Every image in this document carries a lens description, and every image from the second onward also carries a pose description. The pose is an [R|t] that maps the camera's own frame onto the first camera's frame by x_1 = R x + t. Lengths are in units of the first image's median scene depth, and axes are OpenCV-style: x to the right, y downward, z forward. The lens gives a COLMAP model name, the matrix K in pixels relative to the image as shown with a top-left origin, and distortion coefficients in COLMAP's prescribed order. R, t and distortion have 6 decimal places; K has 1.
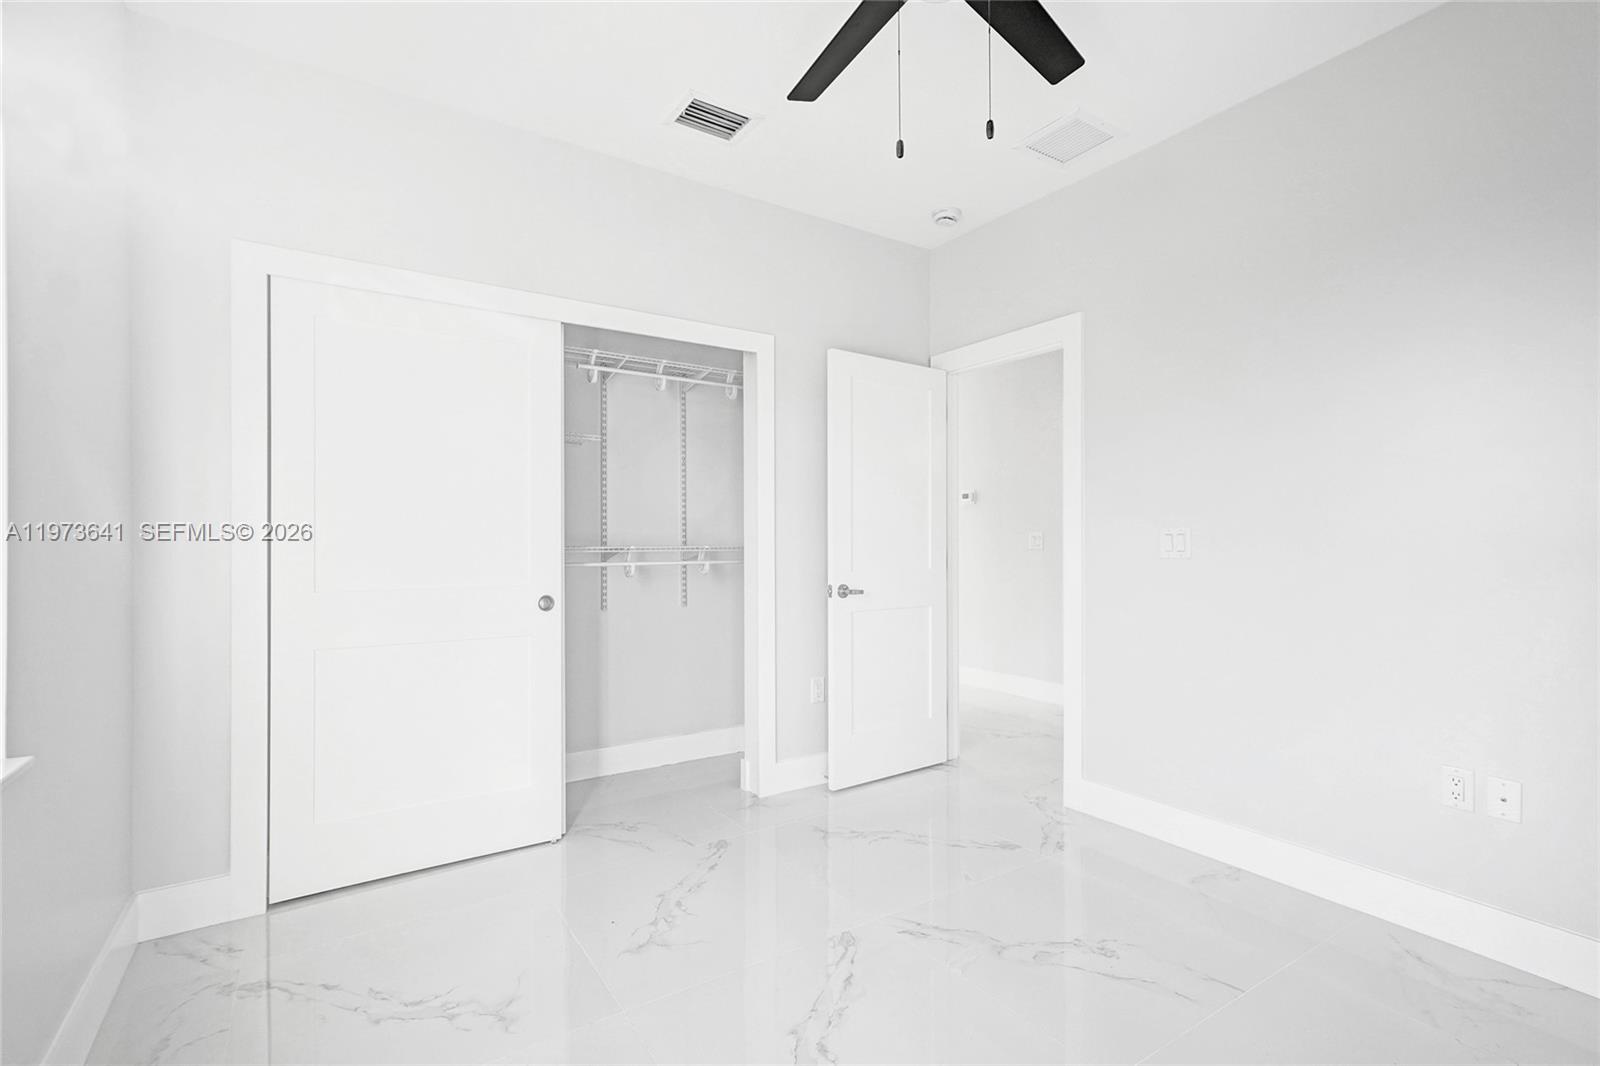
lens RADIAL K [[746.6, 0, 802.8], [0, 746.6, 539.2], [0, 0, 1]] dist [0.011825, 0.003928]
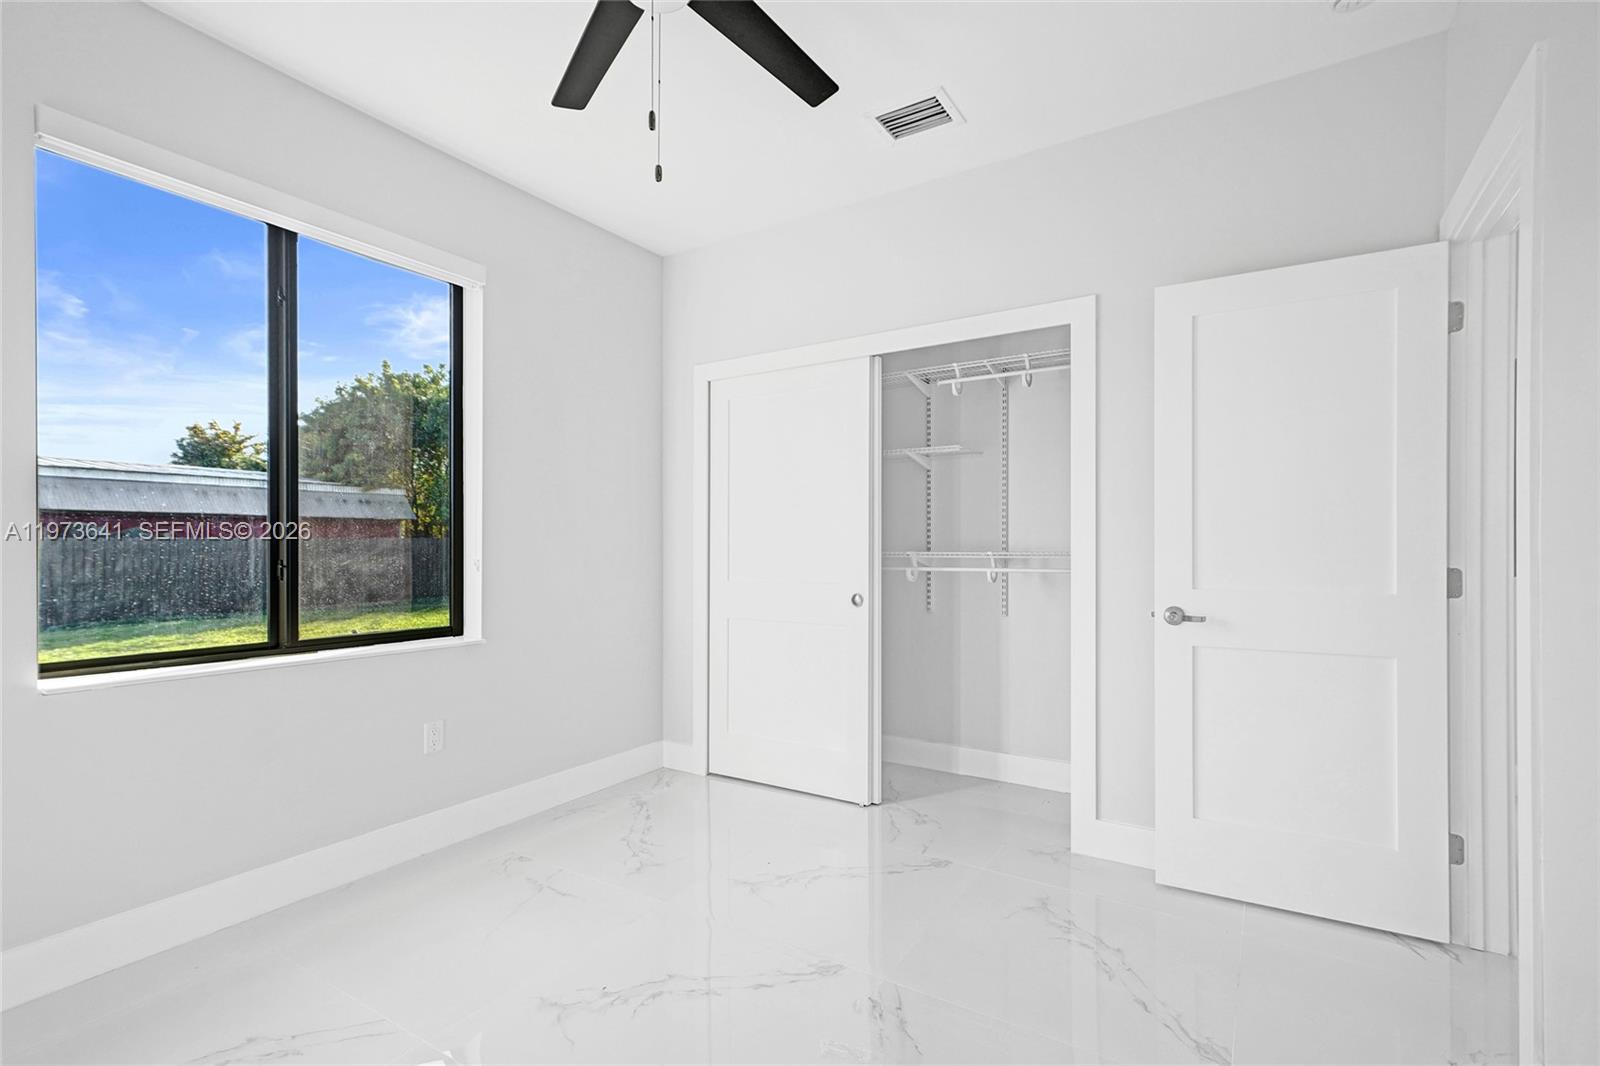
lens RADIAL K [[746.6, 0, 804.7], [0, 746.6, 546.6], [0, 0, 1]] dist [0.011825, 0.003928]
pose [[0.396821, -0.000286, -0.917896, 0.586451], [0.003321, 0.999994, 0.001124, 0.000191], [0.917890, -0.003494, 0.396819, 0.385503]]
